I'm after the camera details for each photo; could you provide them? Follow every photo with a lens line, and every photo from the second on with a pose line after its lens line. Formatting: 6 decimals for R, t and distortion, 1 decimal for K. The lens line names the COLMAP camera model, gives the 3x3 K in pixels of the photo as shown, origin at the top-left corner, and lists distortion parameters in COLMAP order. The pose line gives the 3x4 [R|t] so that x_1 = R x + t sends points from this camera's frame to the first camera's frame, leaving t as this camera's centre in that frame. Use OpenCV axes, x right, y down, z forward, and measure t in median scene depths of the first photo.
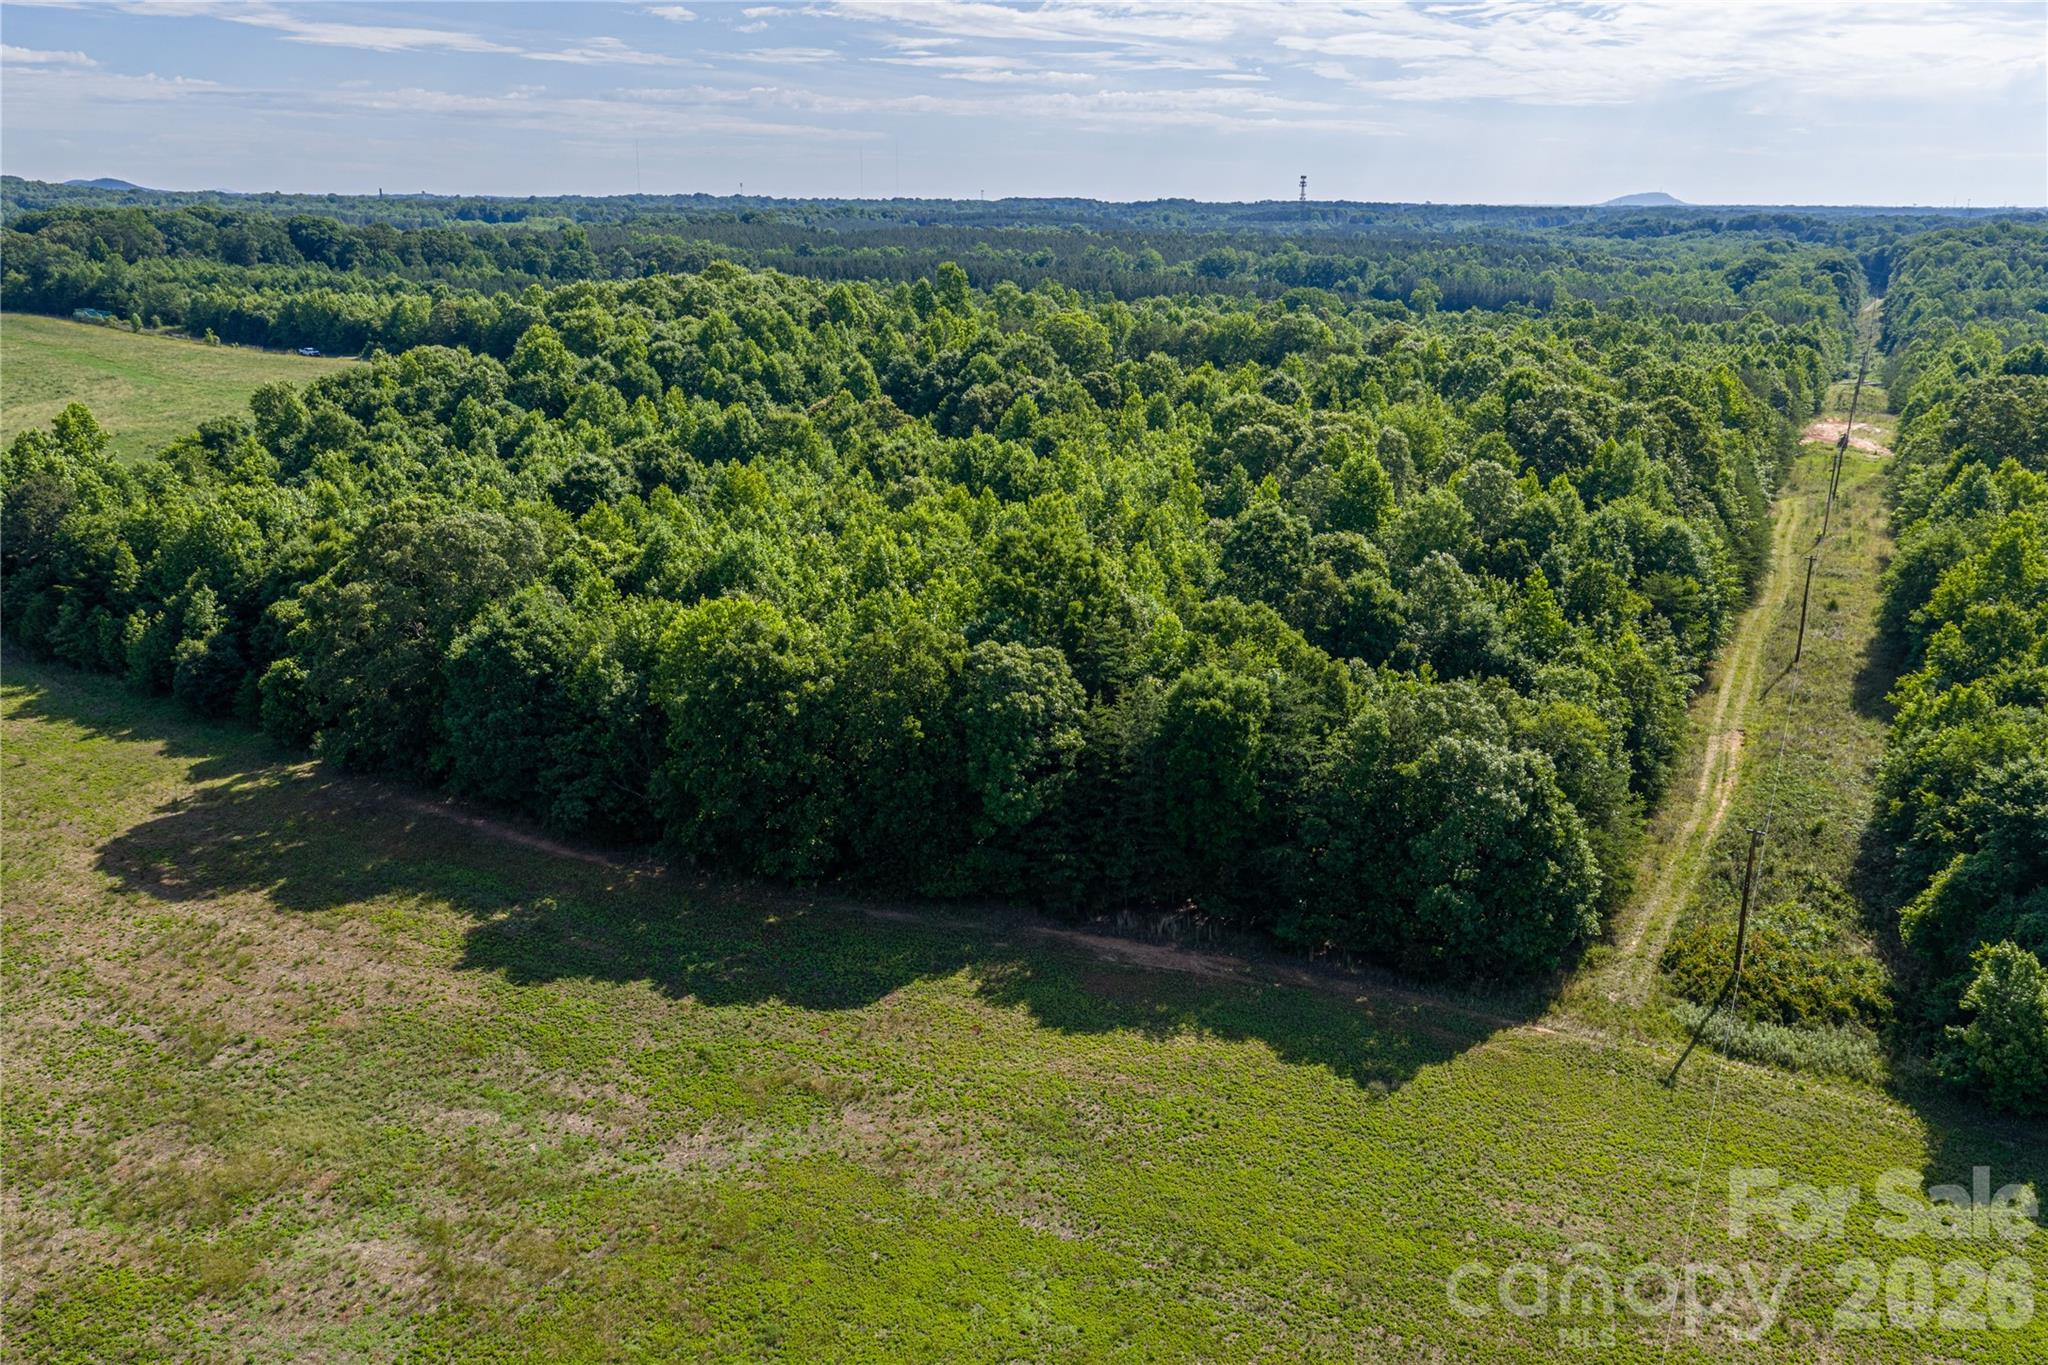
lens RADIAL K [[1685.2, 0, 1029.3], [0, 1685.2, 678.8], [0, 0, 1]] dist [0.024450, -0.032104]
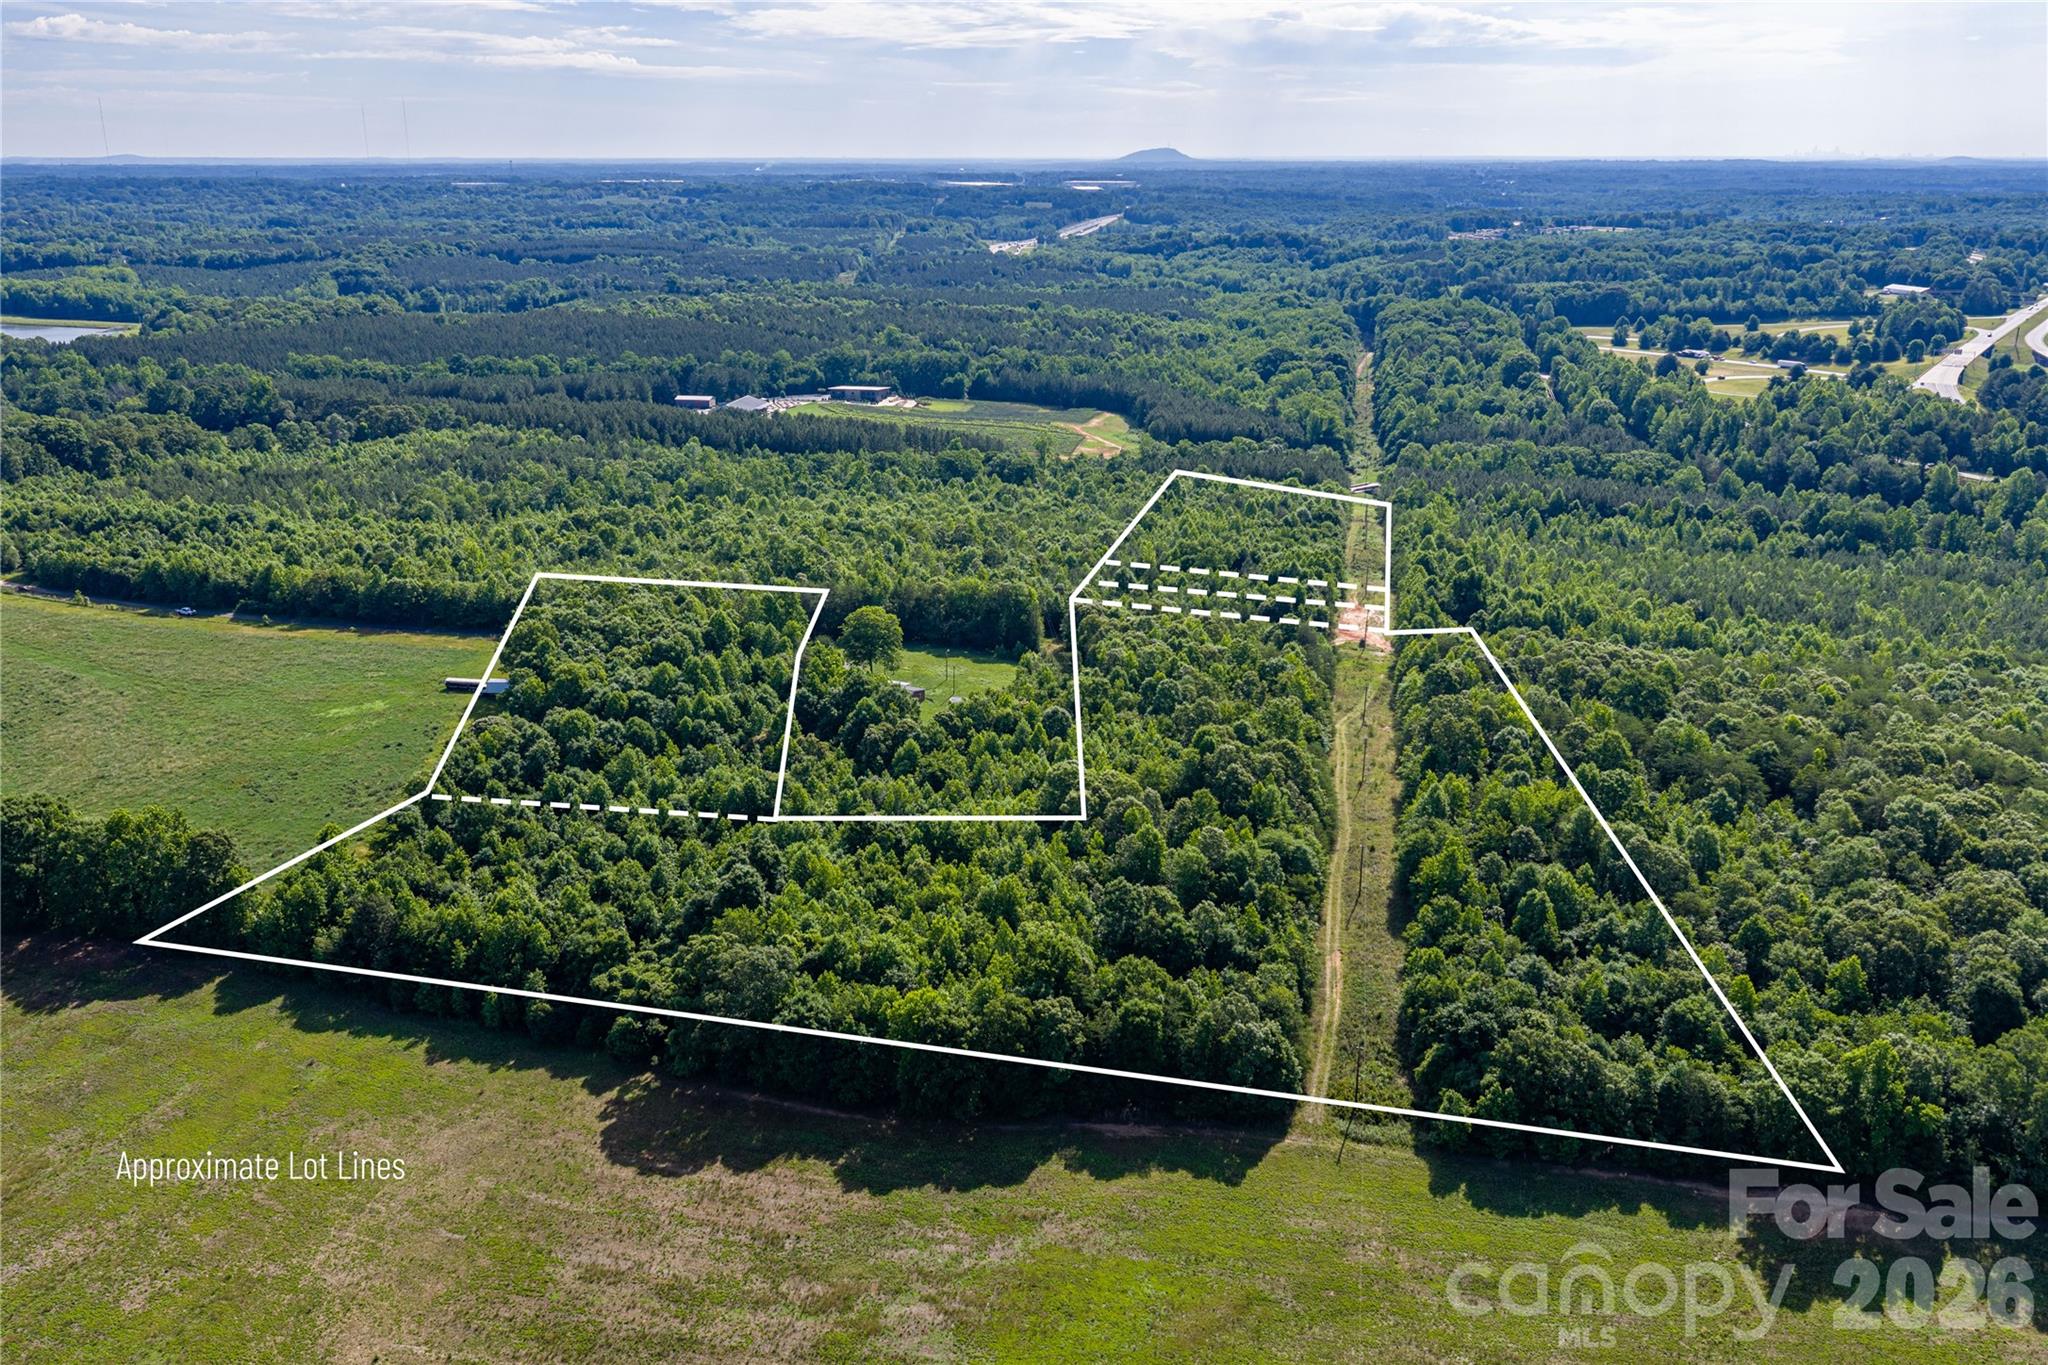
lens RADIAL K [[1685.2, 0, 1029.3], [0, 1685.2, 678.8], [0, 0, 1]] dist [0.024450, -0.032104]
pose [[0.964565, -0.085534, 0.249598, -0.384694], [0.078335, 0.996178, 0.038653, -0.367038], [-0.251950, -0.017731, 0.967578, -0.797874]]
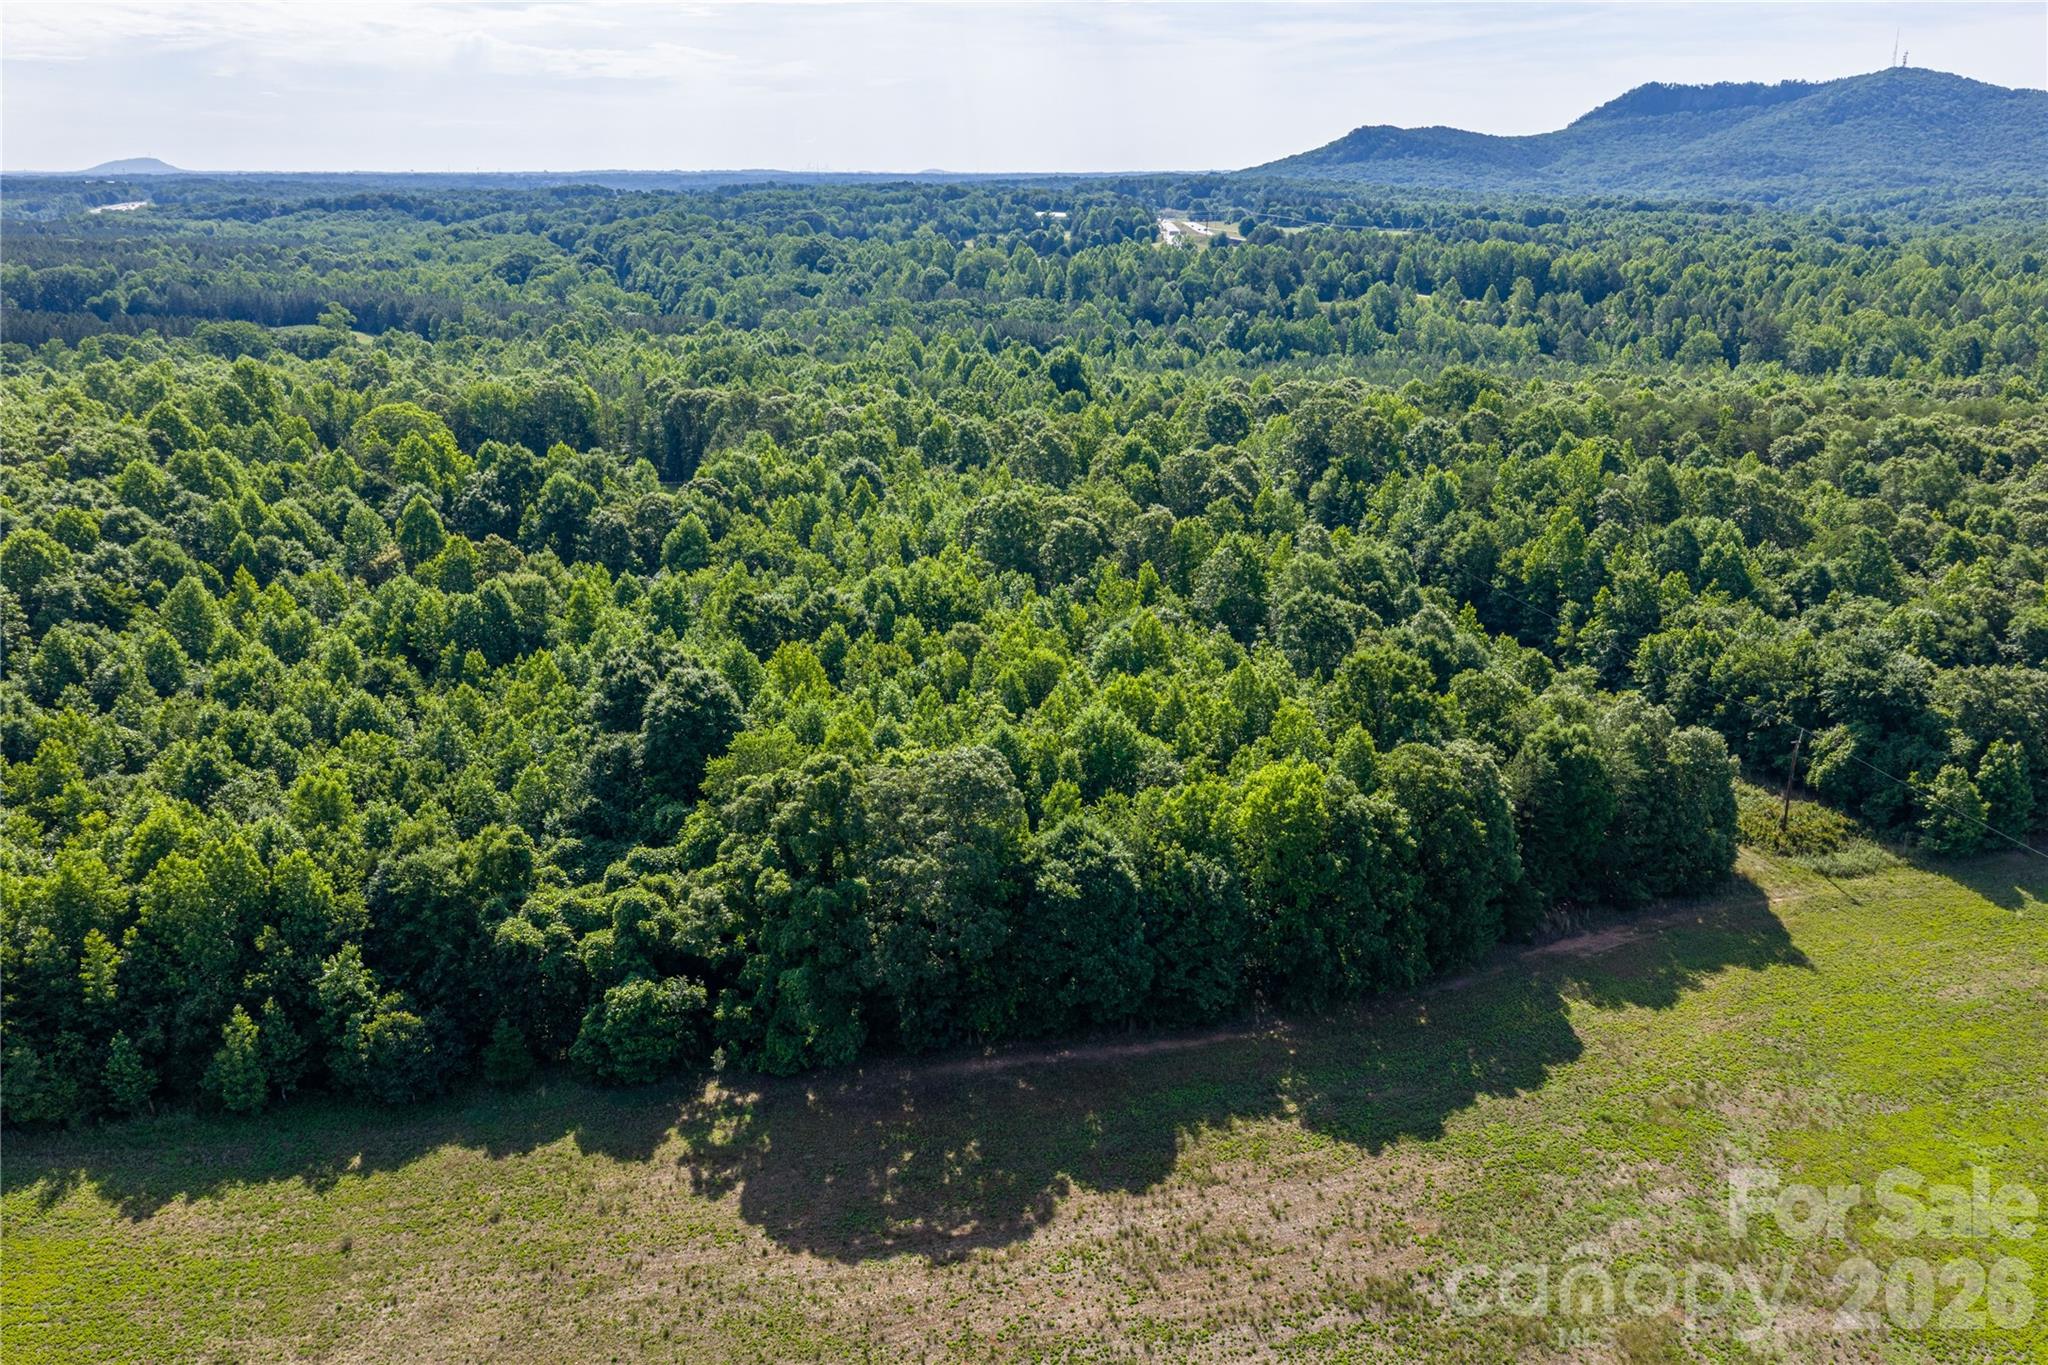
lens RADIAL K [[1685.2, 0, 1029.3], [0, 1685.2, 678.8], [0, 0, 1]] dist [0.024450, -0.032104]
pose [[0.687340, -0.216678, 0.693264, -0.738674], [0.202884, 0.973750, 0.103193, -0.178037], [-0.697425, 0.069724, 0.713258, 0.222578]]
